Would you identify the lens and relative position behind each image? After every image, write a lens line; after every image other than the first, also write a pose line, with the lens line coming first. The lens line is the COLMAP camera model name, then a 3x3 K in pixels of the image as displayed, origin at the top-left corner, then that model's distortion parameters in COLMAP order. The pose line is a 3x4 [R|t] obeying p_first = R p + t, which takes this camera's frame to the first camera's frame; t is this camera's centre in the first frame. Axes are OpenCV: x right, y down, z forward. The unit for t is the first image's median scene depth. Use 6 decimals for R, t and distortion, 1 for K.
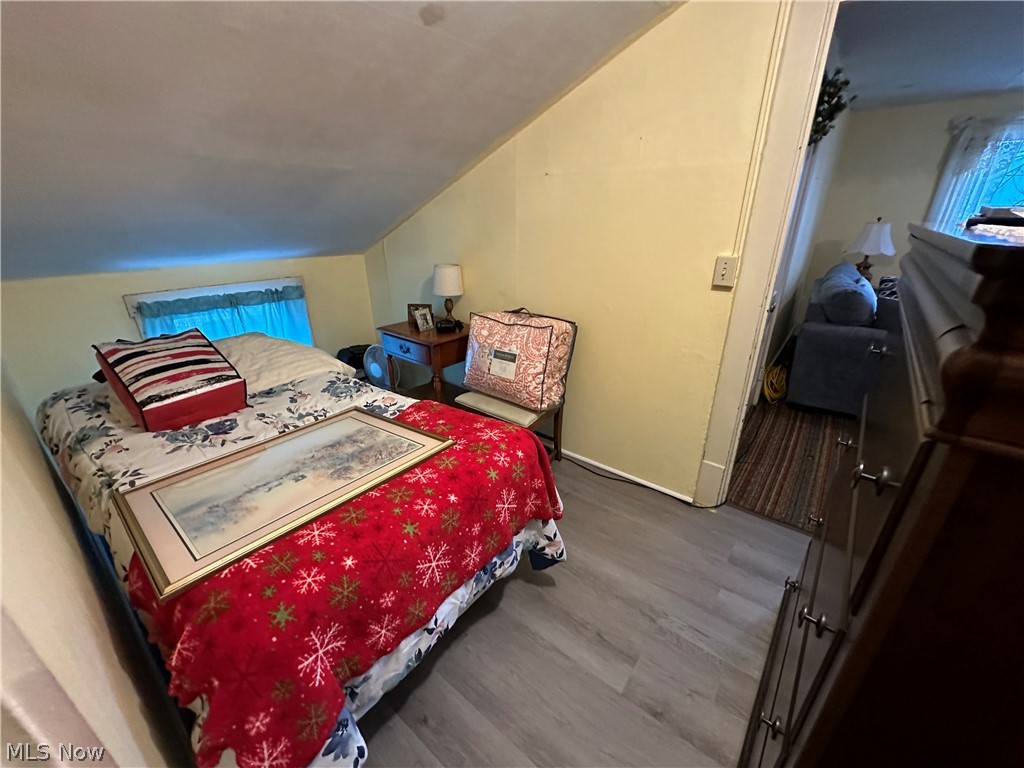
lens RADIAL K [[408.4, 0, 511.6], [0, 408.4, 381.6], [0, 0, 1]] dist [0.000436, -0.000010]
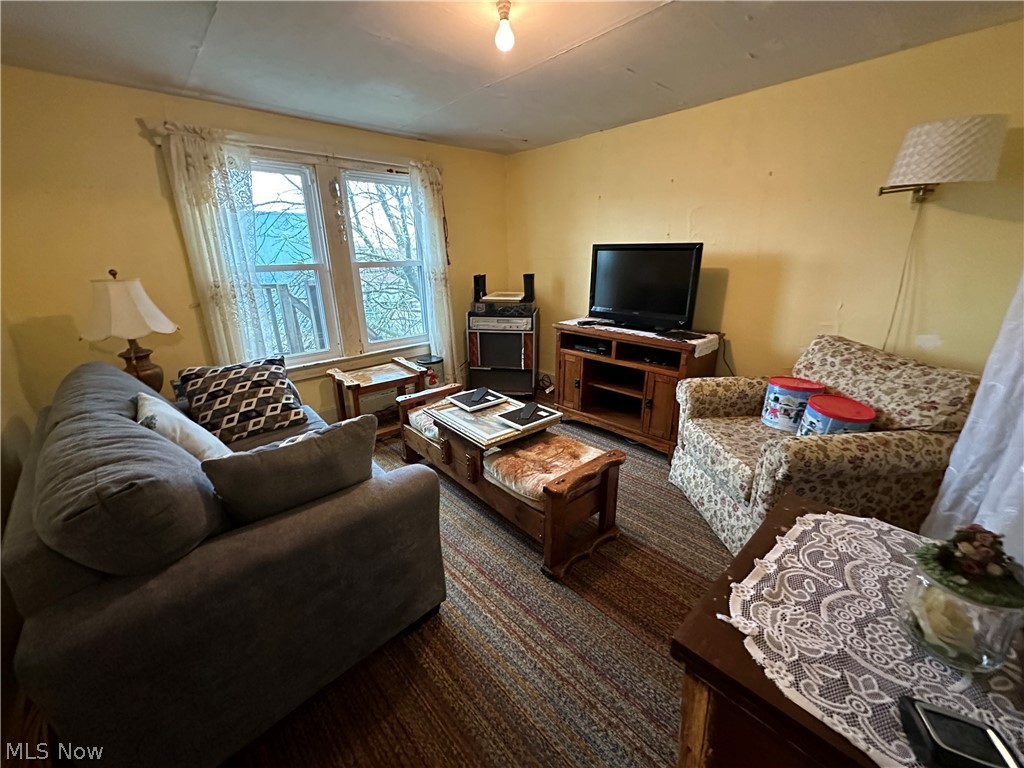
lens RADIAL K [[408.4, 0, 511.6], [0, 408.4, 381.6], [0, 0, 1]] dist [0.000436, -0.000010]
pose [[0.157983, -0.292779, 0.943039, 0.447459], [0.394271, 0.894303, 0.211597, -0.182460], [-0.905313, 0.338384, 0.256719, 0.449640]]
